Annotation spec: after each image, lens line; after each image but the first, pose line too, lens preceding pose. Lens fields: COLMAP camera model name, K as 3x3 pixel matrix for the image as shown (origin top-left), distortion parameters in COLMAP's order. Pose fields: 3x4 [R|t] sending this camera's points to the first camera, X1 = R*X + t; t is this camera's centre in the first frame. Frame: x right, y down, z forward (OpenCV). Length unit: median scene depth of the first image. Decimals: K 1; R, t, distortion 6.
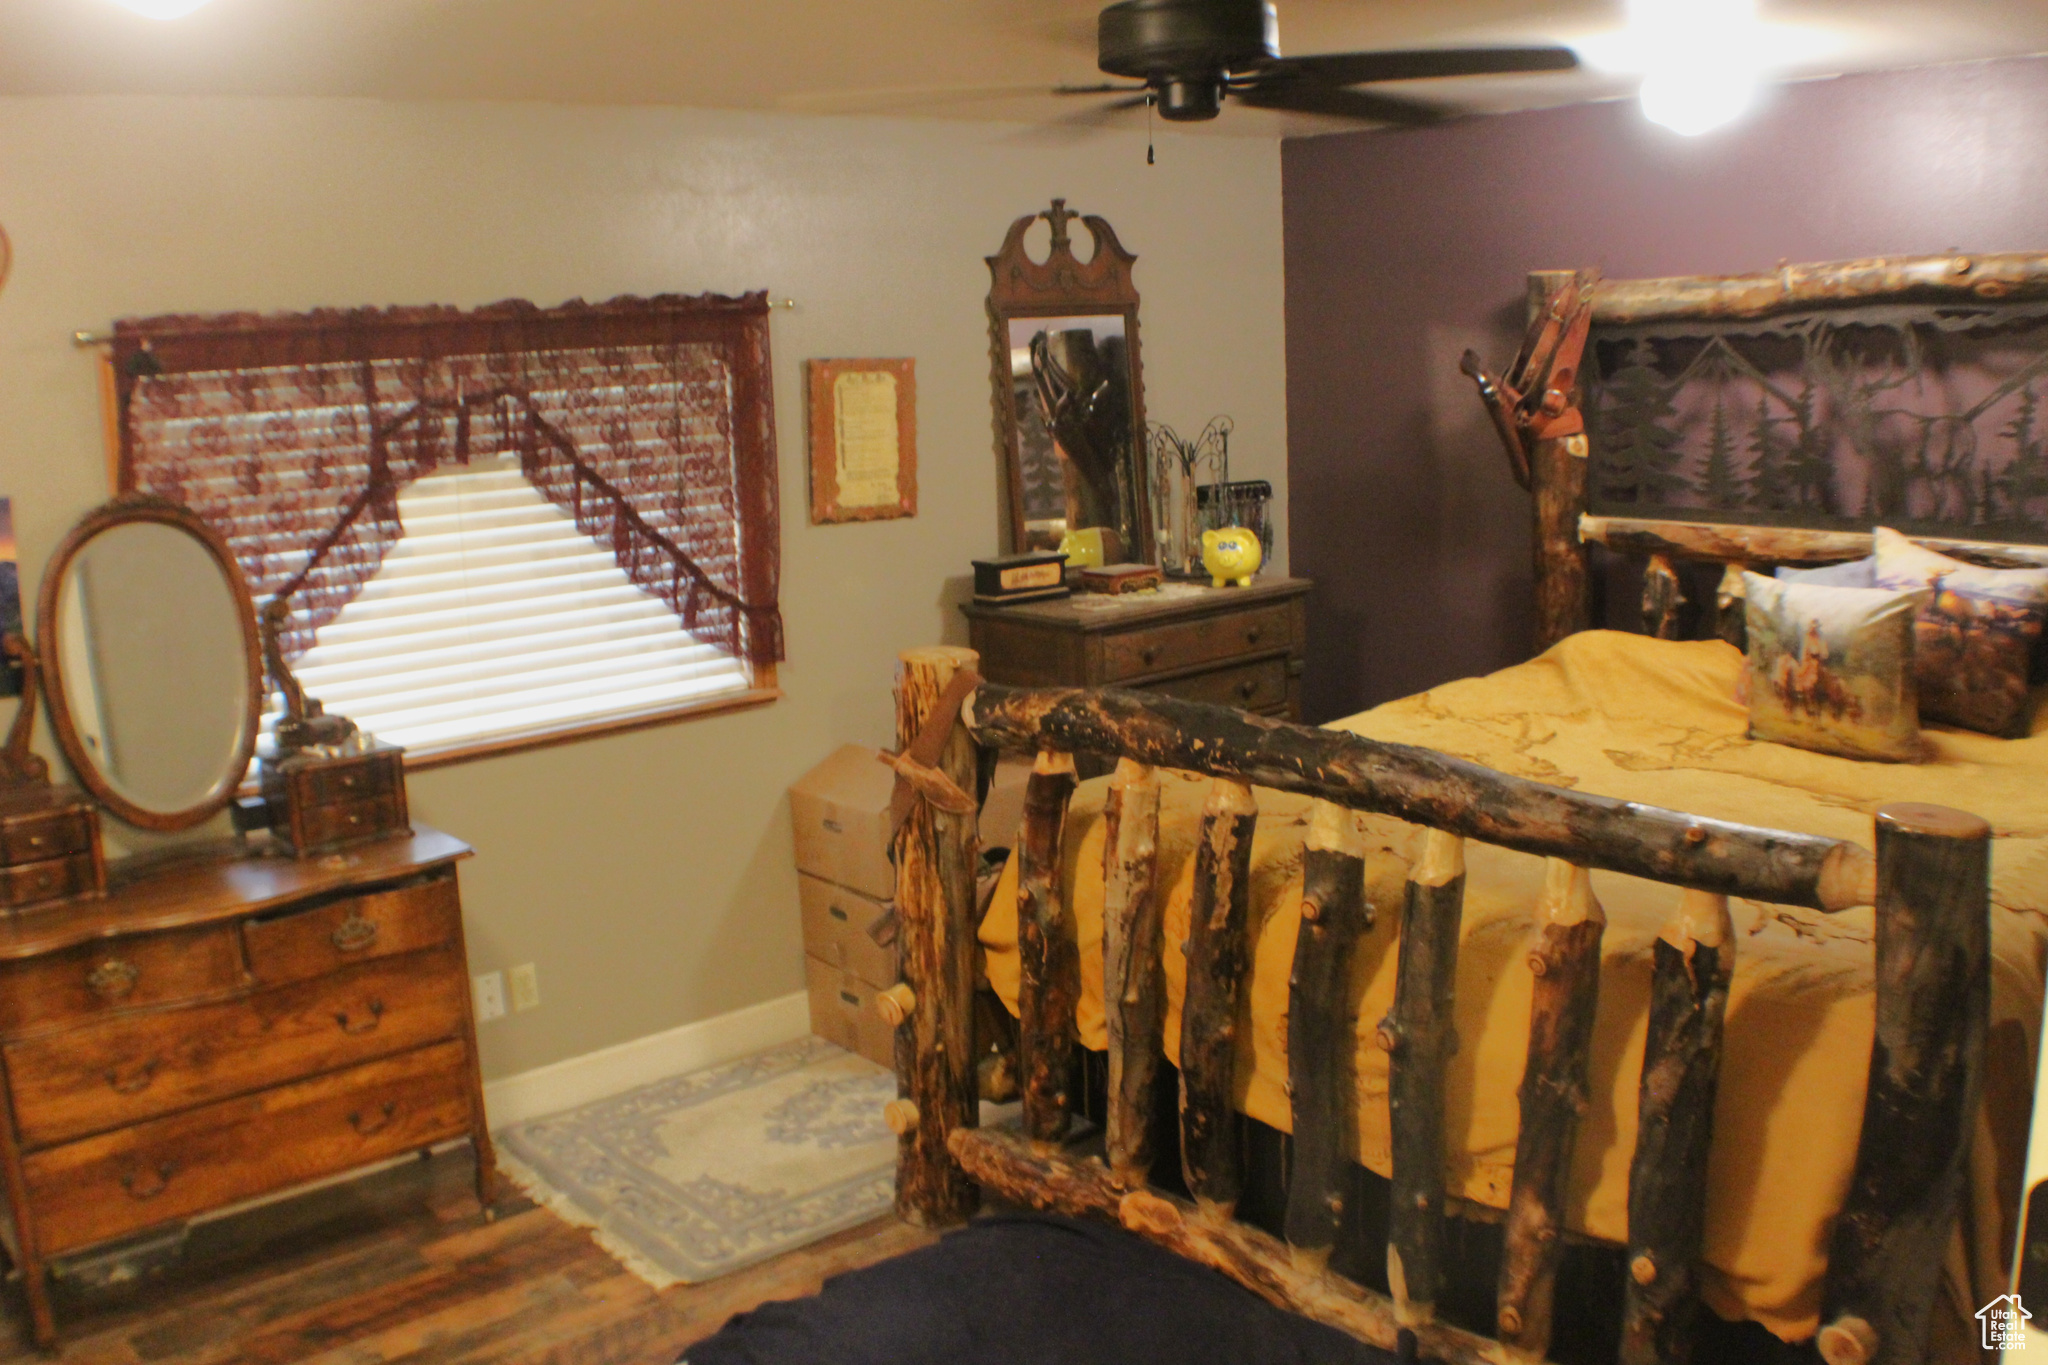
lens RADIAL K [[1994.4, 0, 1024.0], [0, 1994.4, 682.5], [0, 0, 1]] dist [-0.133031, -0.006544]
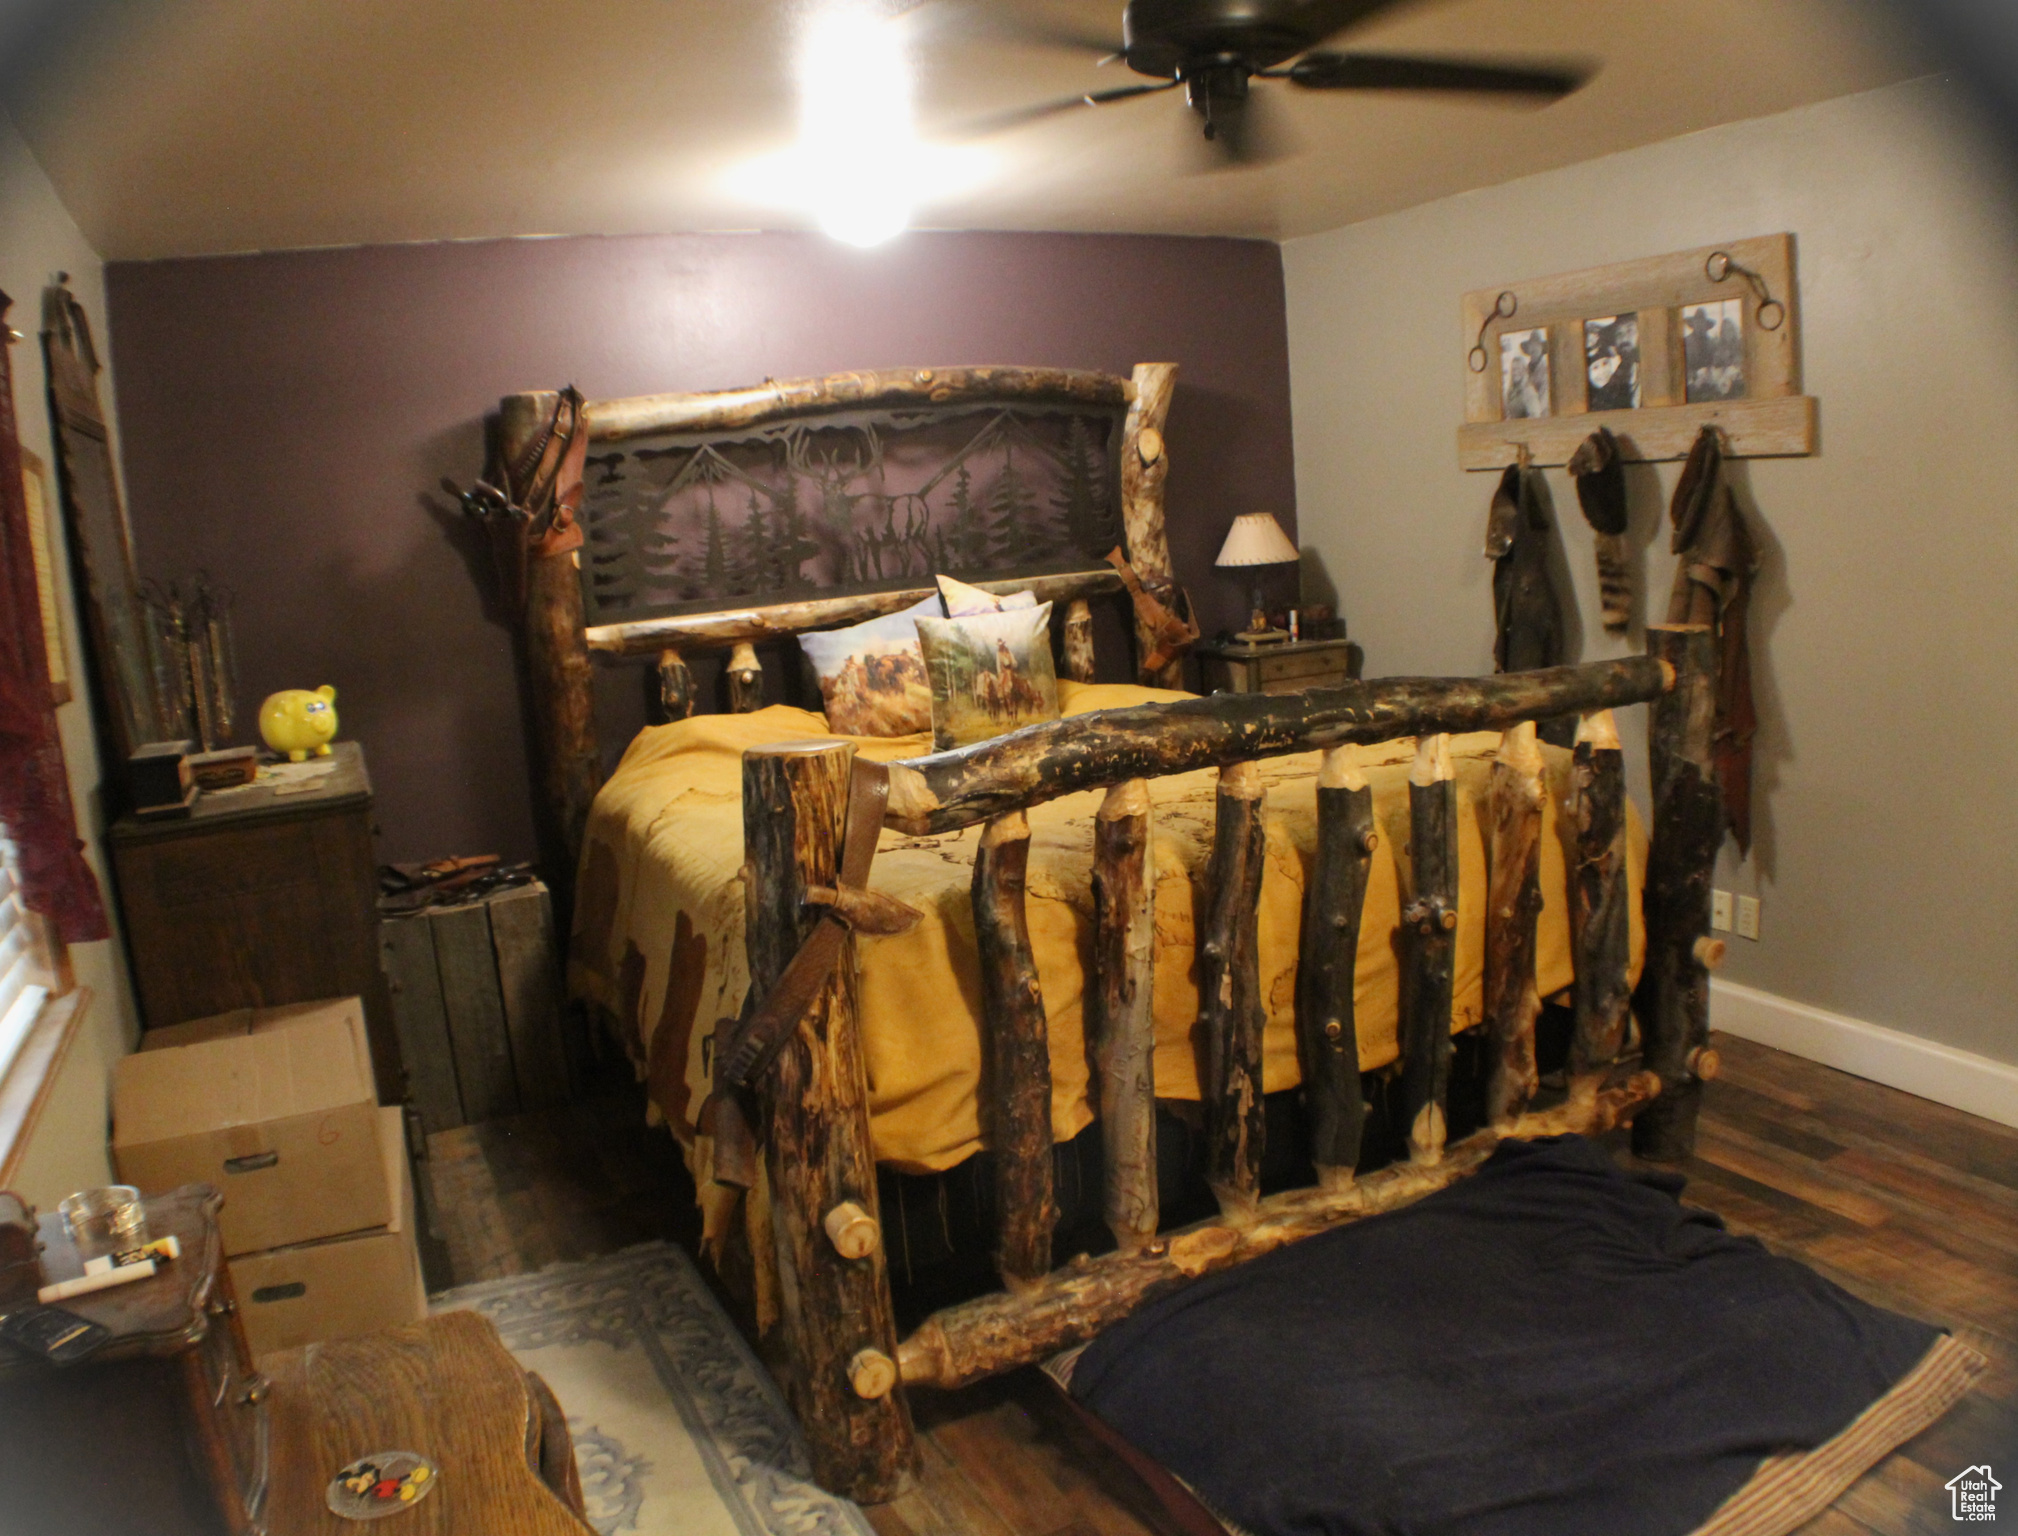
lens RADIAL K [[1558.8, 0, 1009.0], [0, 1558.8, 768.0], [0, 0, 1]] dist [-0.199144, 0.000410]
pose [[0.227699, -0.143901, 0.963040, -0.524119], [0.240878, 0.966605, 0.087481, -0.035256], [-0.943467, 0.212056, 0.254758, 0.704008]]
